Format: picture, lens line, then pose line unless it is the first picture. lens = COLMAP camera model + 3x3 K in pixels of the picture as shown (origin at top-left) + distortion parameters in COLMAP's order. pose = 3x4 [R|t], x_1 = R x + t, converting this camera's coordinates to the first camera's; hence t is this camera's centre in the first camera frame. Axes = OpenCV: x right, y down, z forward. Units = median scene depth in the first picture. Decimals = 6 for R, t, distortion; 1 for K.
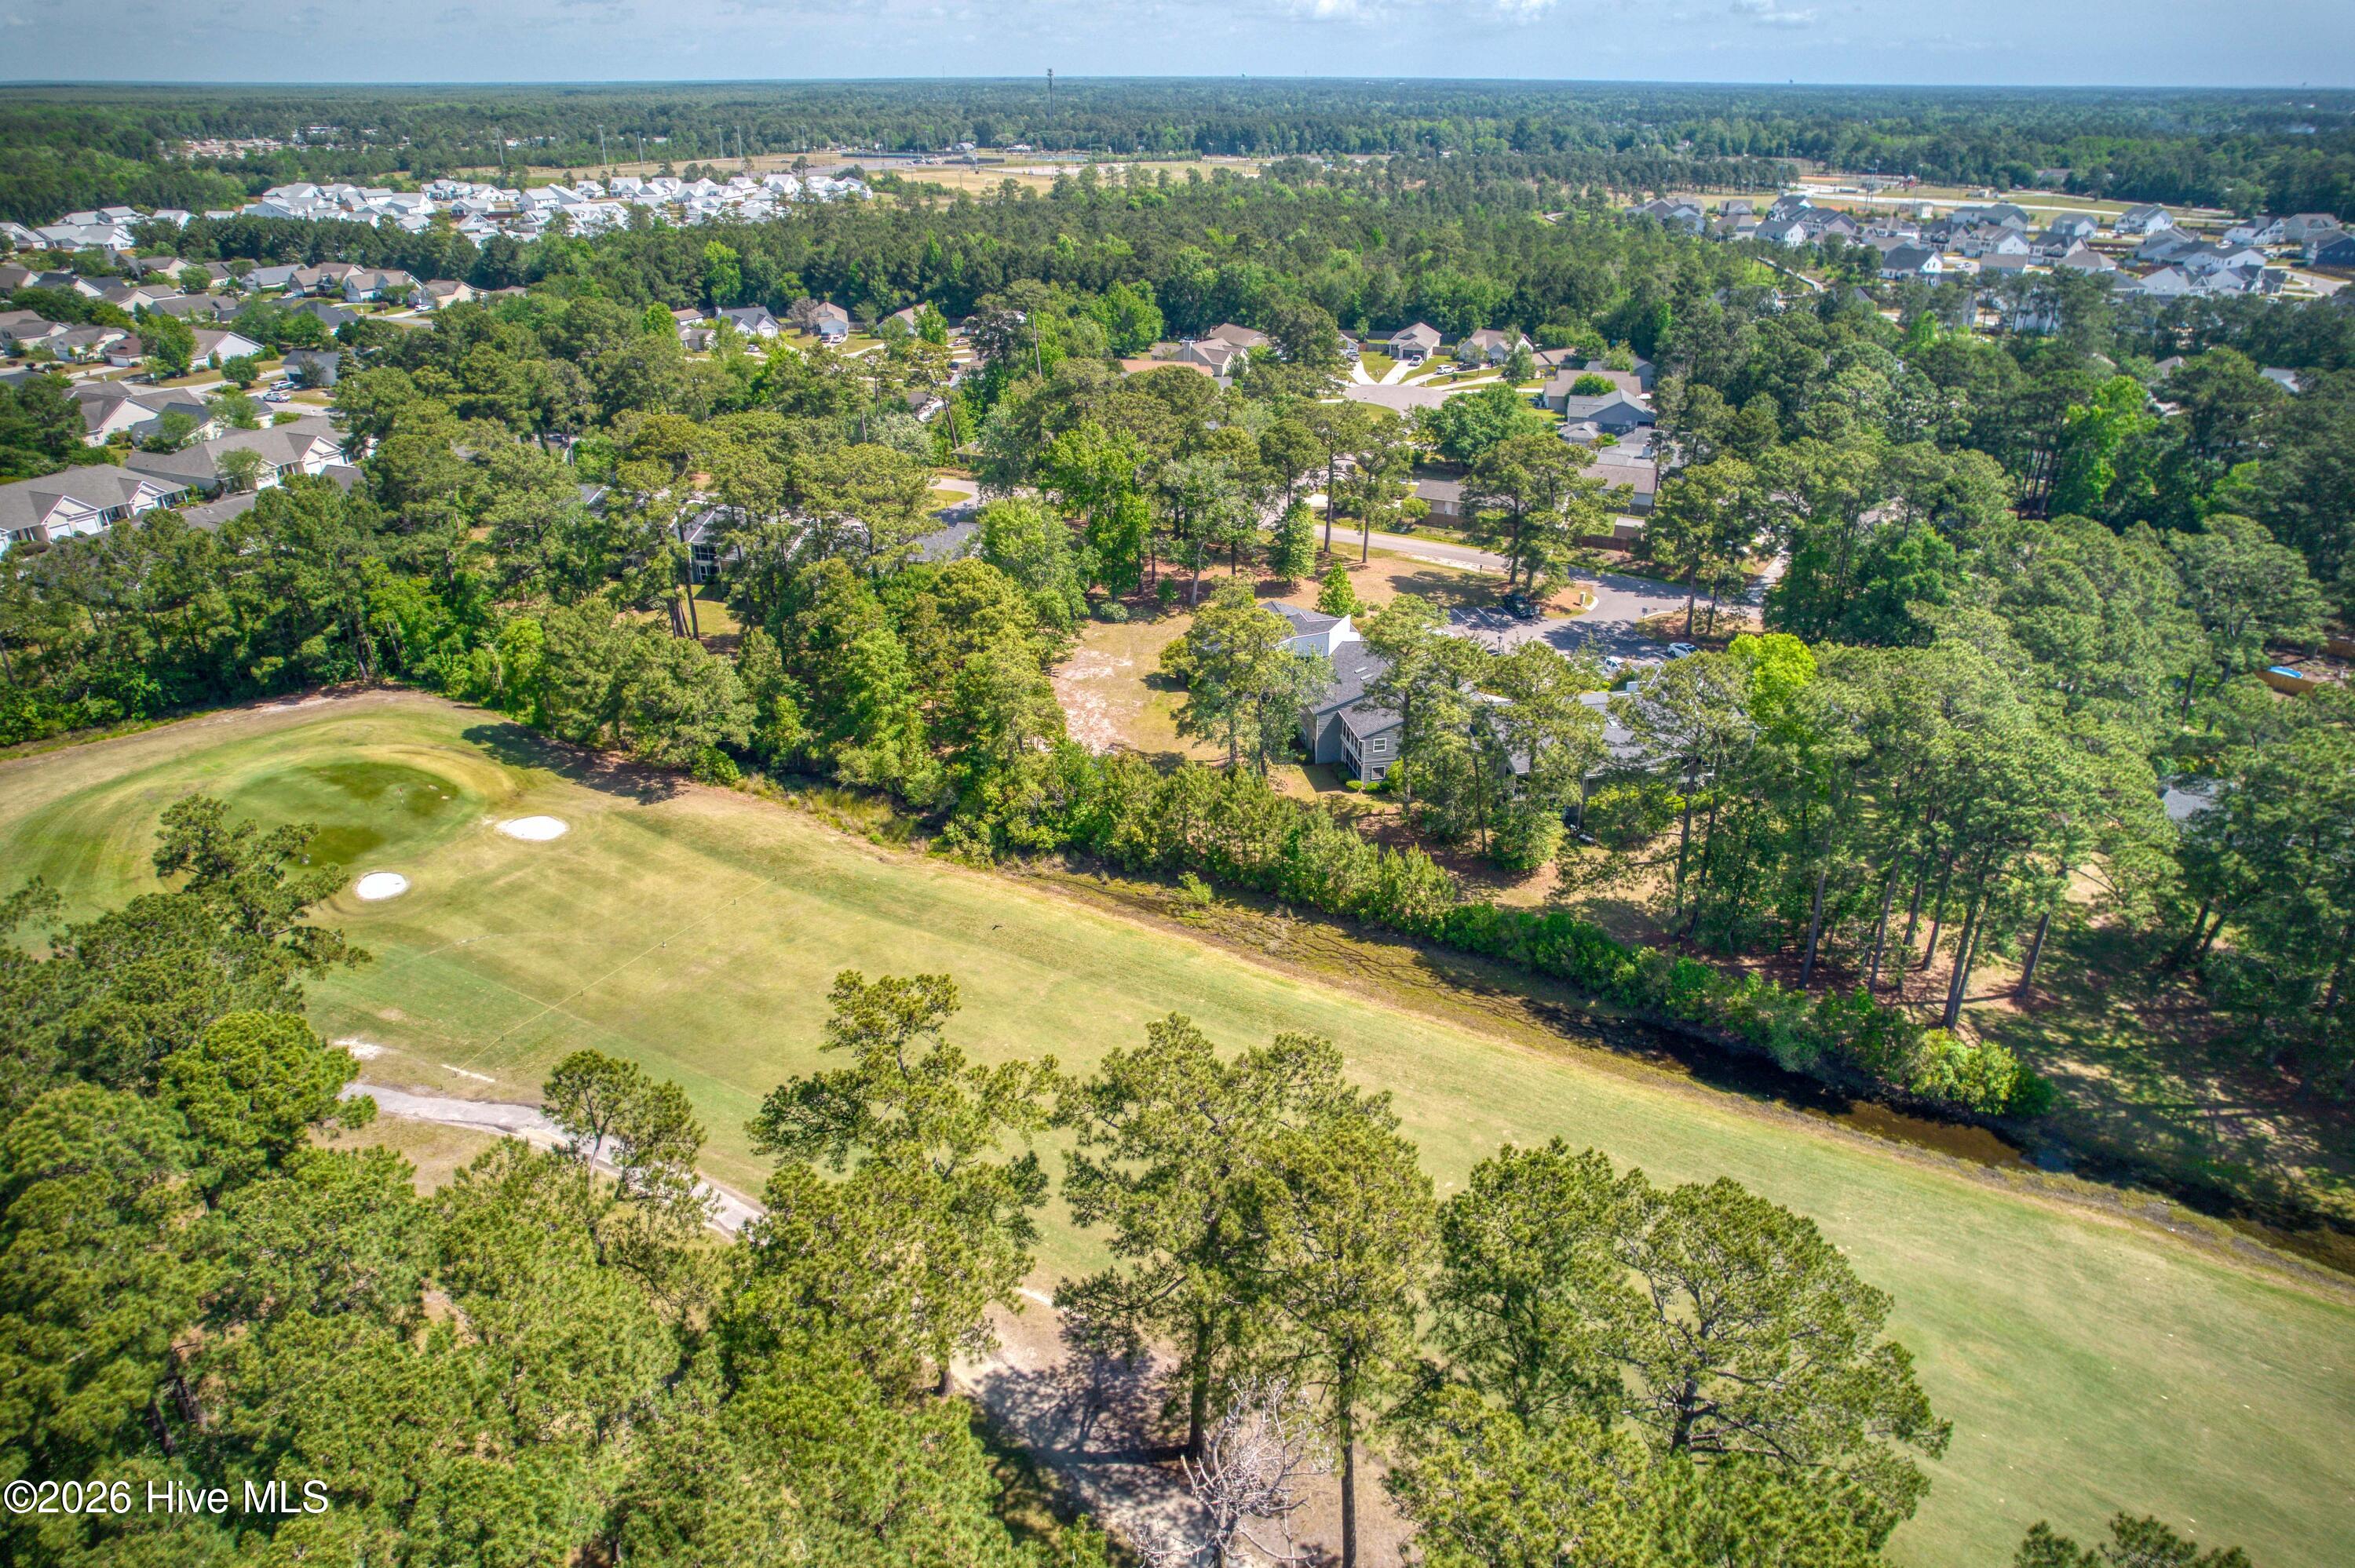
lens RADIAL K [[1498.1, 0, 1177.5], [0, 1498.1, 784.0], [0, 0, 1]] dist [-0.091537, 0.092322]
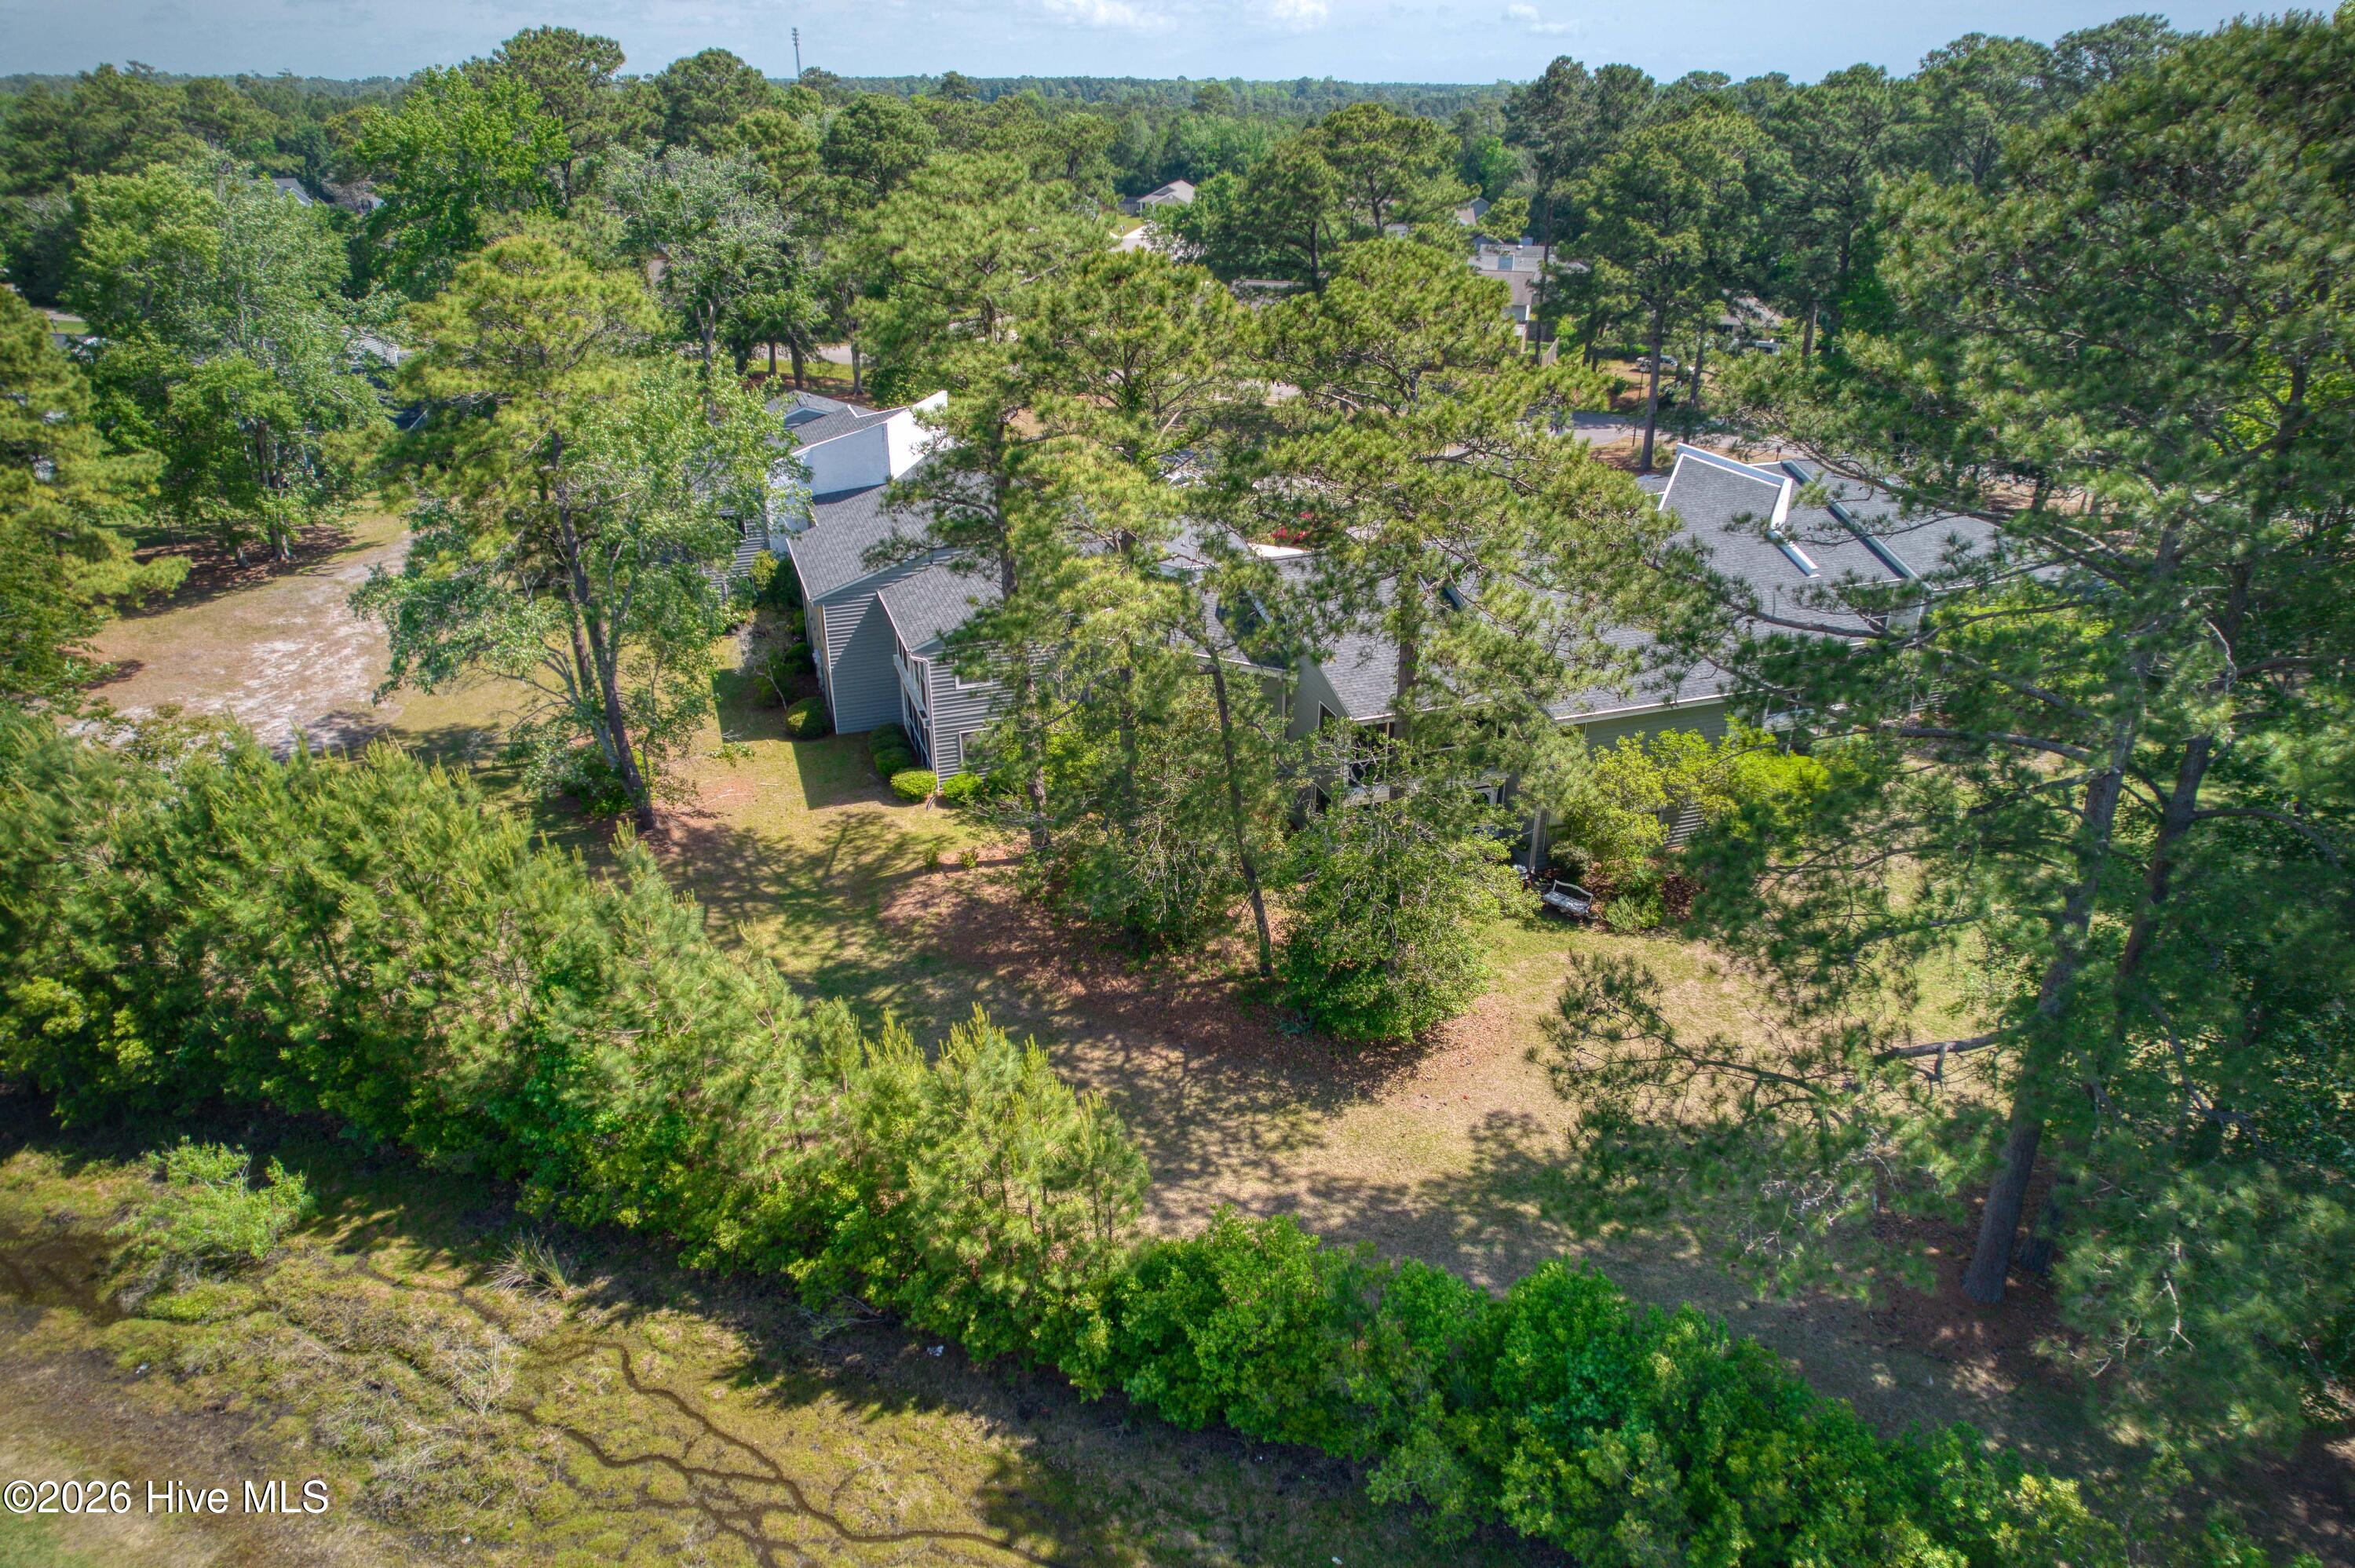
lens RADIAL K [[1498.1, 0, 1177.5], [0, 1498.1, 784.0], [0, 0, 1]] dist [-0.091537, 0.092322]
pose [[0.991892, -0.057014, 0.113577, 0.151422], [0.057412, 0.998351, -0.000232, 0.004803], [-0.113377, 0.006750, 0.993529, 0.678289]]
